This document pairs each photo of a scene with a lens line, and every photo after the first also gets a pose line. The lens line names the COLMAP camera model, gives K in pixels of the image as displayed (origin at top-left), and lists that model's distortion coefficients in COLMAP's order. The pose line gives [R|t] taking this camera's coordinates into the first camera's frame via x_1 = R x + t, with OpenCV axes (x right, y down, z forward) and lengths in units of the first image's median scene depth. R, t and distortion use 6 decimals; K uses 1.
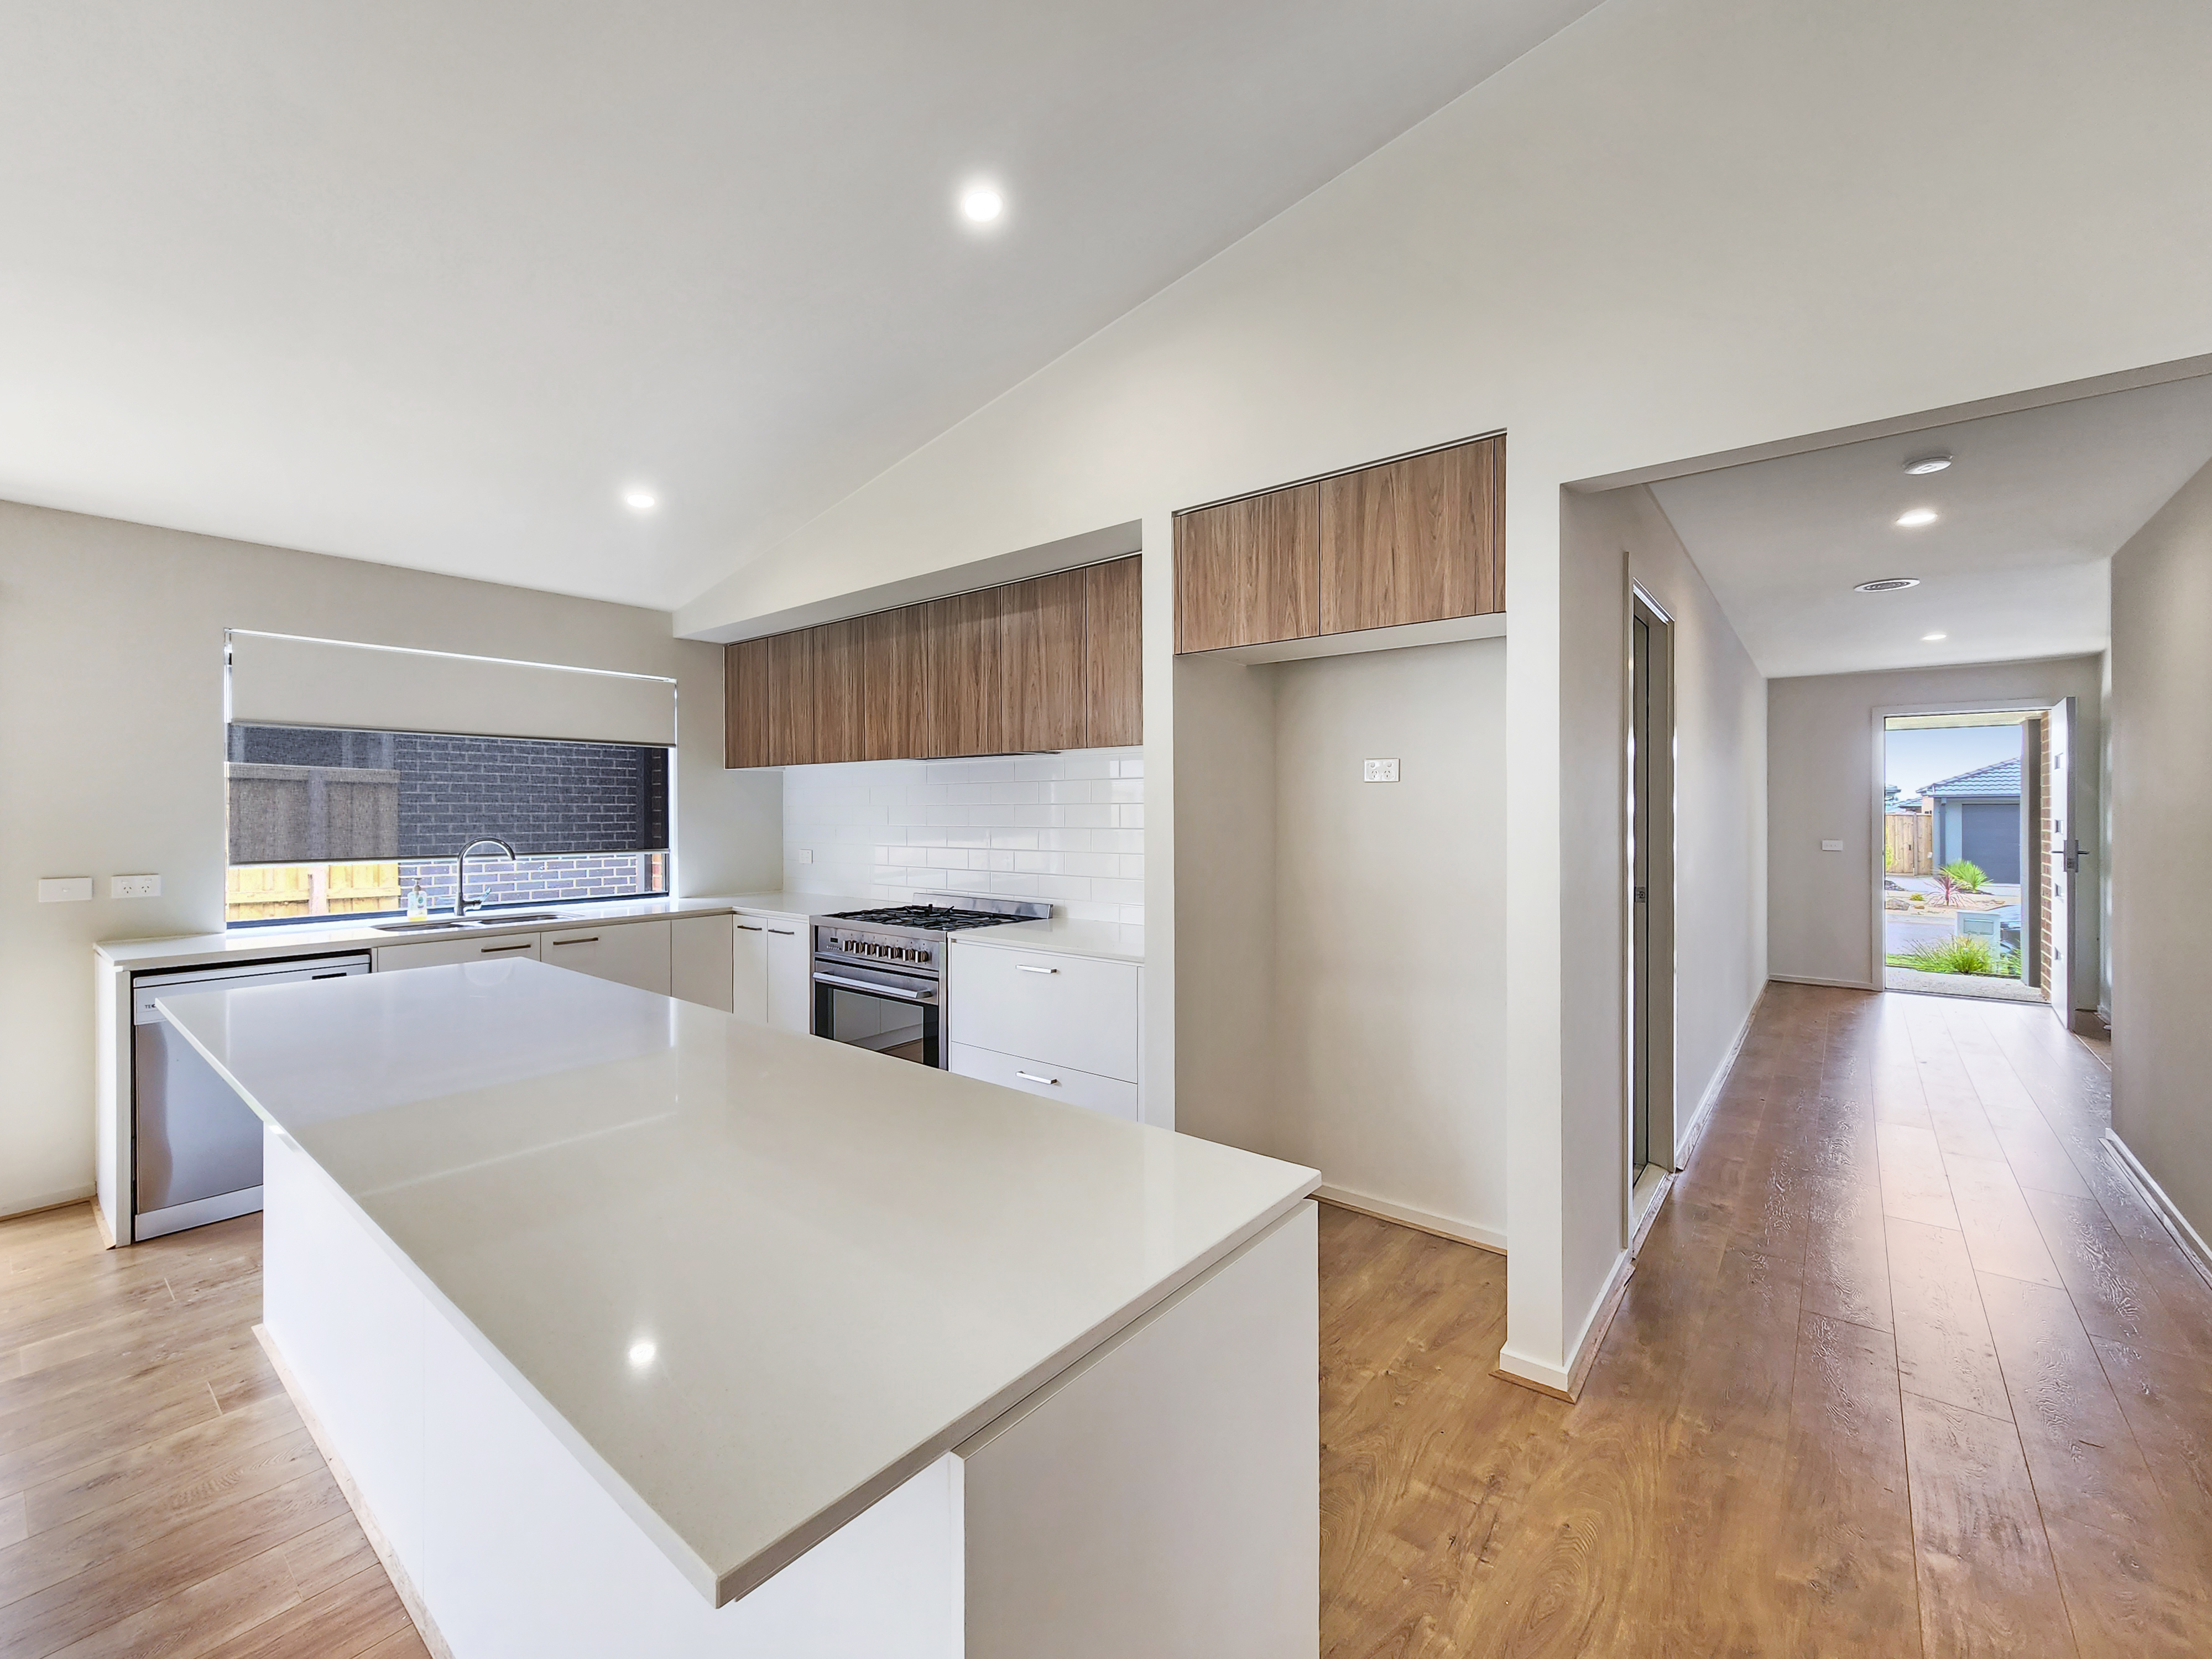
lens RADIAL K [[921.8, 0, 1105.3], [0, 921.8, 816.7], [0, 0, 1]] dist [-0.001525, -0.000975]
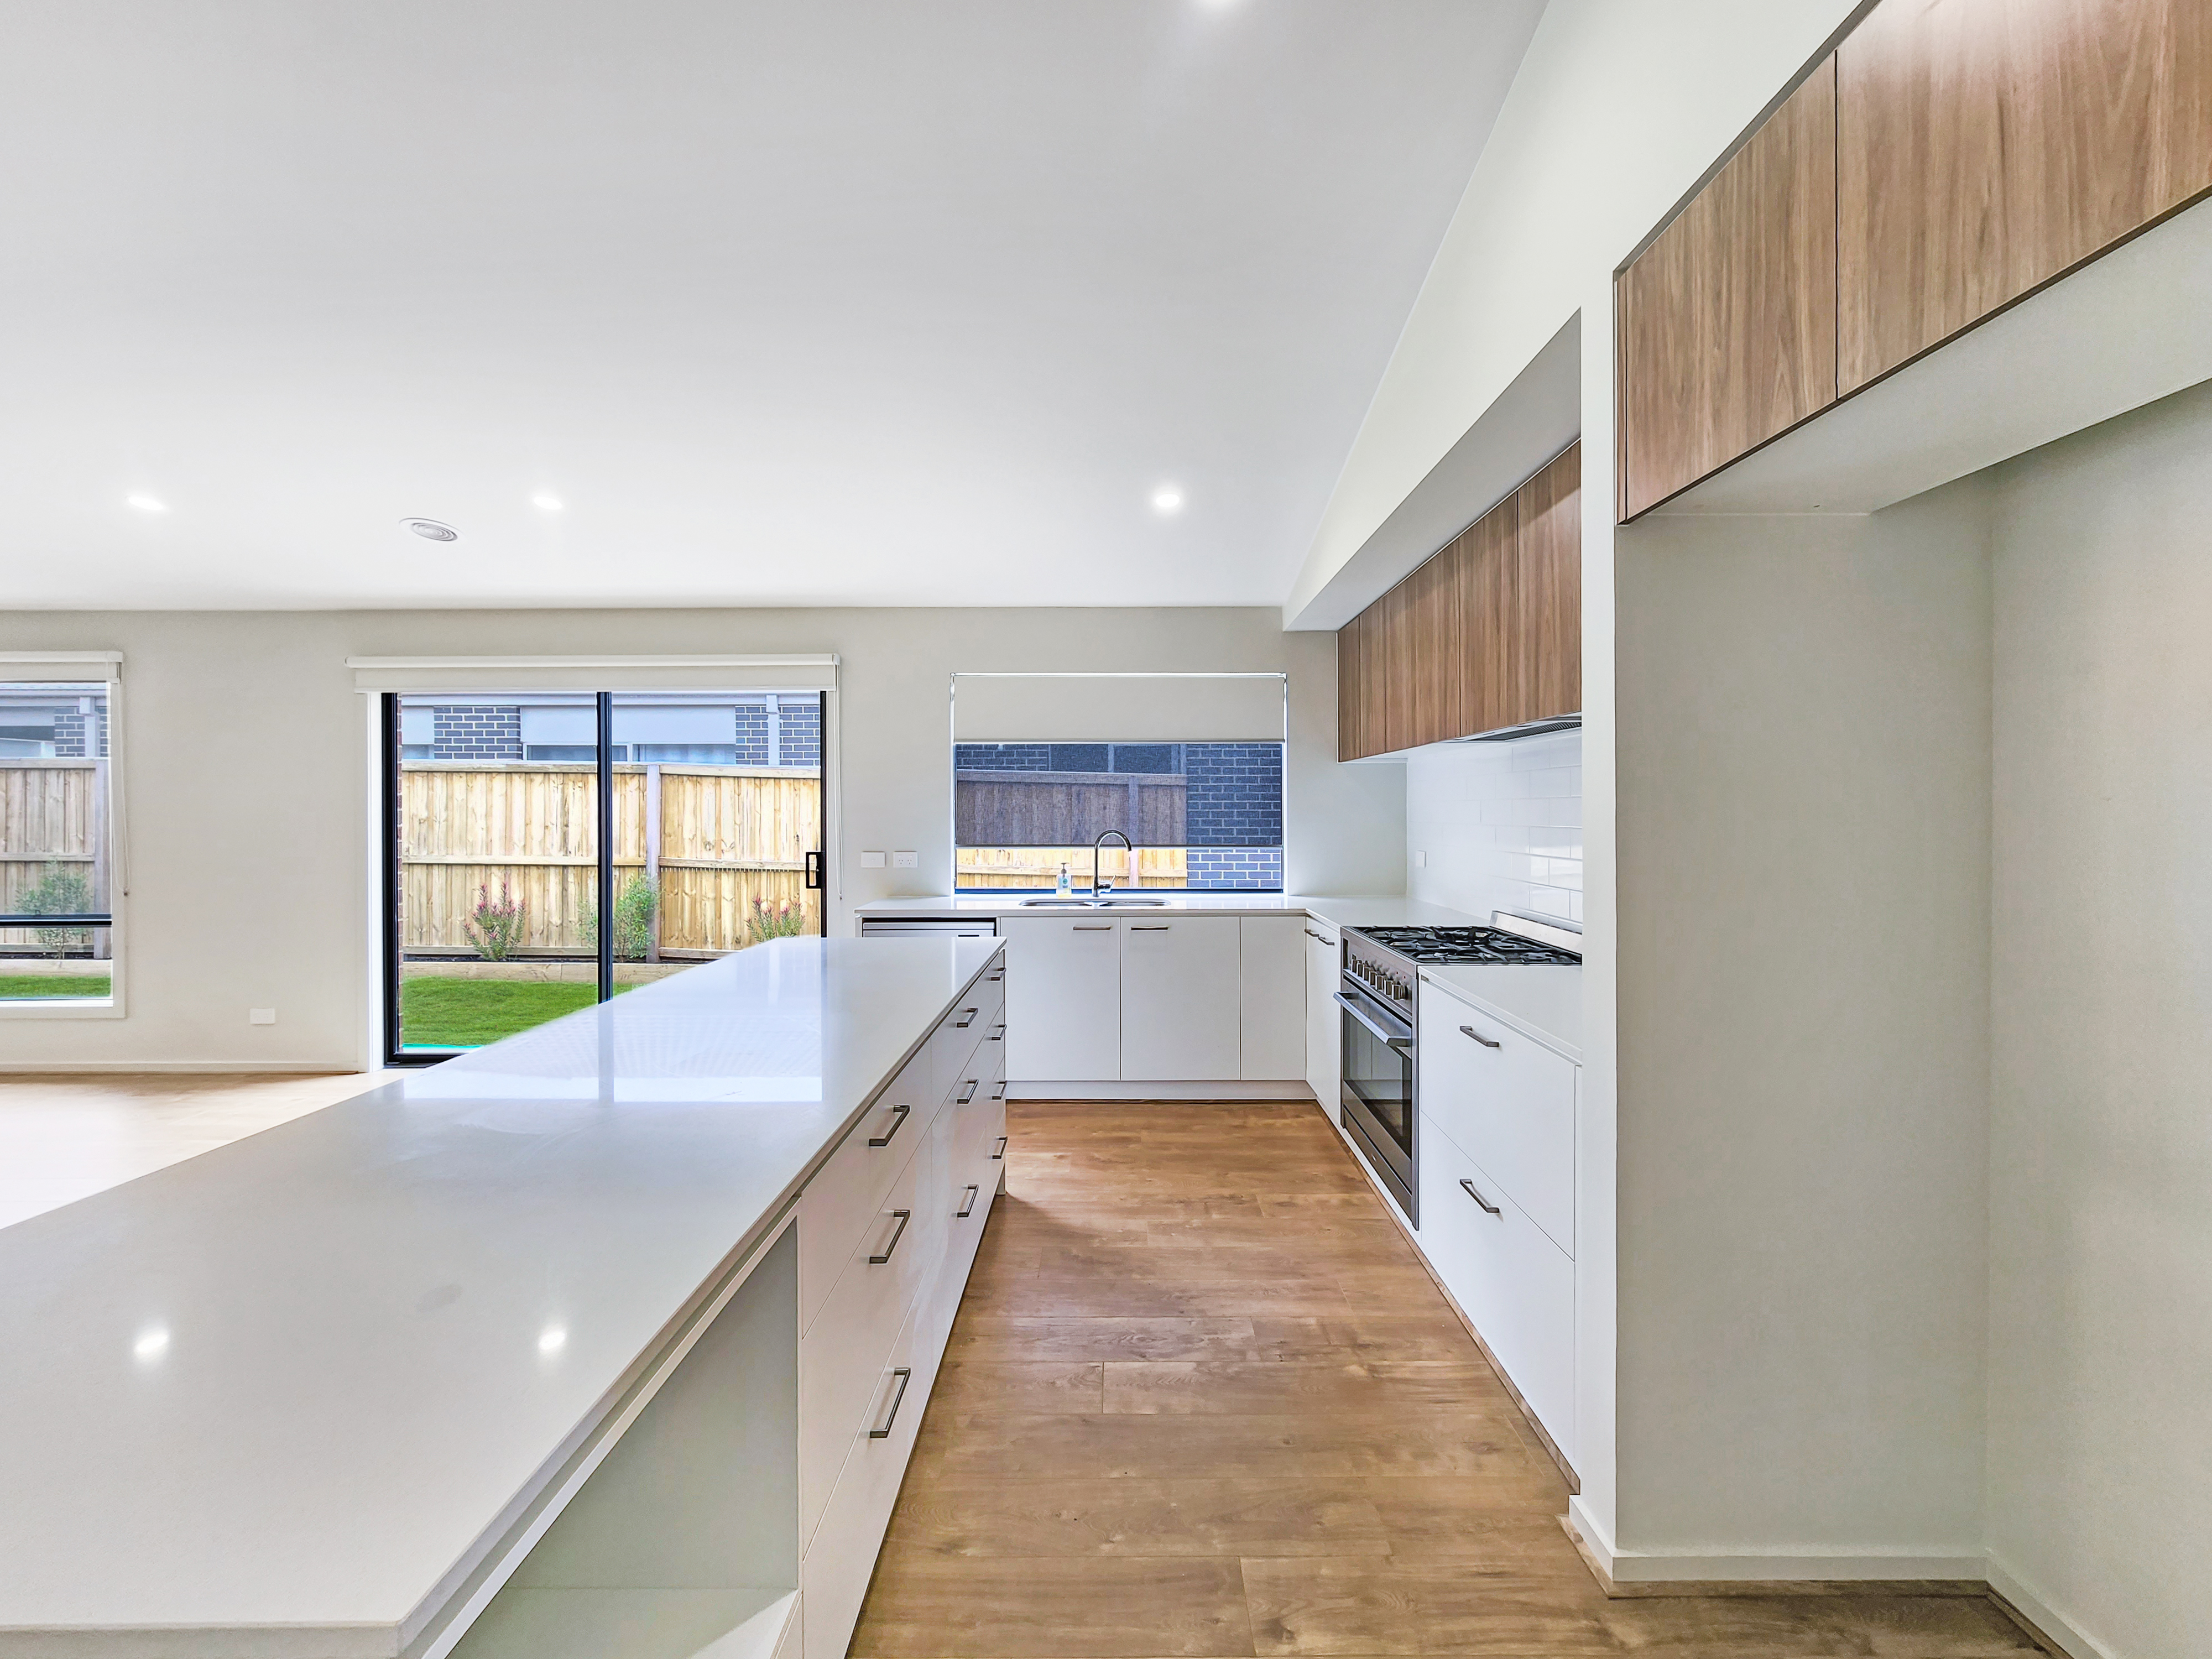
lens RADIAL K [[921.8, 0, 1103.3], [0, 921.8, 822.3], [0, 0, 1]] dist [-0.001525, -0.000975]
pose [[0.621830, 0.011048, -0.783074, 0.208278], [-0.004271, 0.999933, 0.010716, 0.000337], [0.783140, -0.003319, 0.621836, 0.262956]]
